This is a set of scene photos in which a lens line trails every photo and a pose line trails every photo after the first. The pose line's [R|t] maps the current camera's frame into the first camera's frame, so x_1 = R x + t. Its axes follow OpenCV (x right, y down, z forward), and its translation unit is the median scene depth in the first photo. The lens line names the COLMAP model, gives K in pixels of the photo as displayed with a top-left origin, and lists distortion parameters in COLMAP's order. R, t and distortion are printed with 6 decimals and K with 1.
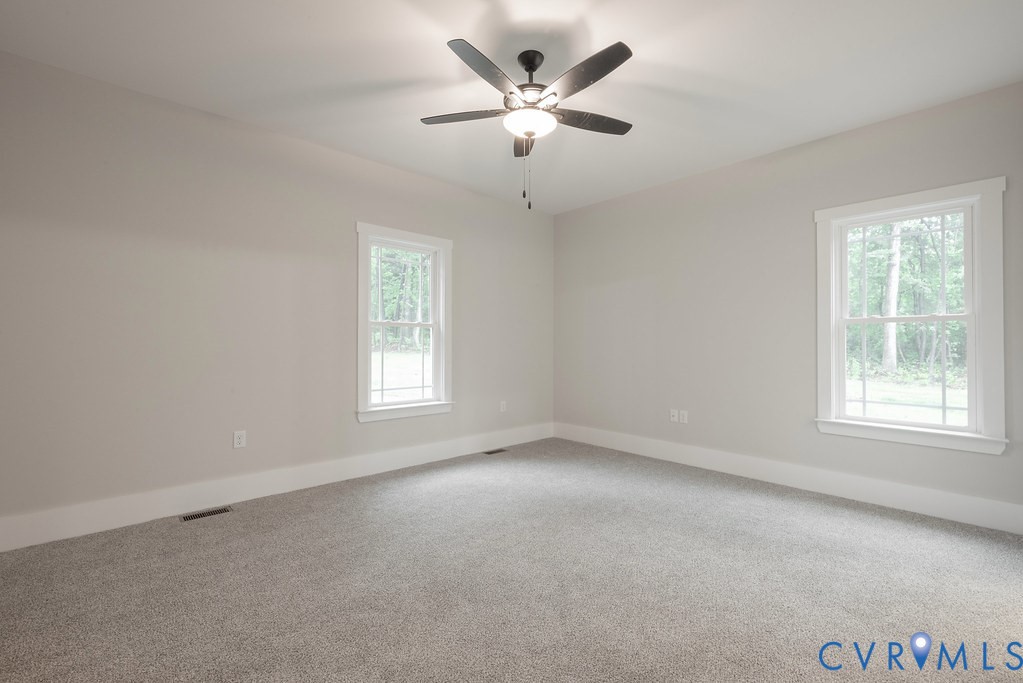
lens RADIAL K [[456.1, 0, 511.2], [0, 456.1, 339.6], [0, 0, 1]] dist [-0.003818, -0.000532]
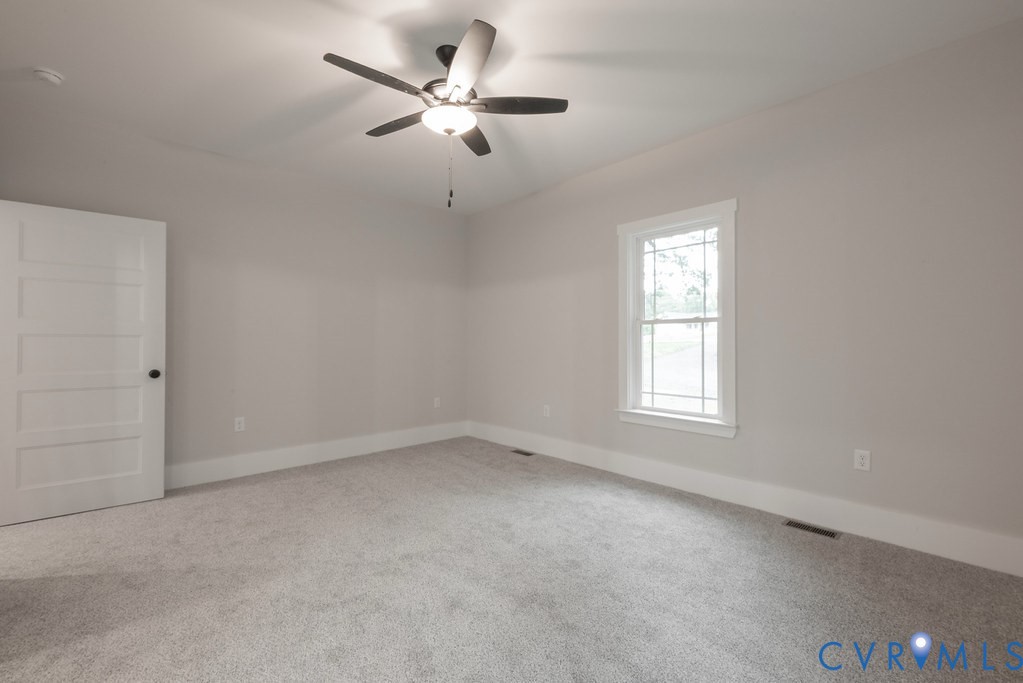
lens RADIAL K [[456.1, 0, 512.5], [0, 456.1, 337.6], [0, 0, 1]] dist [-0.003818, -0.000532]
pose [[-0.018412, -0.035654, -0.999195, 0.620849], [-0.014252, 0.999272, -0.035394, 0.032970], [0.999729, 0.013589, -0.018907, 0.700425]]
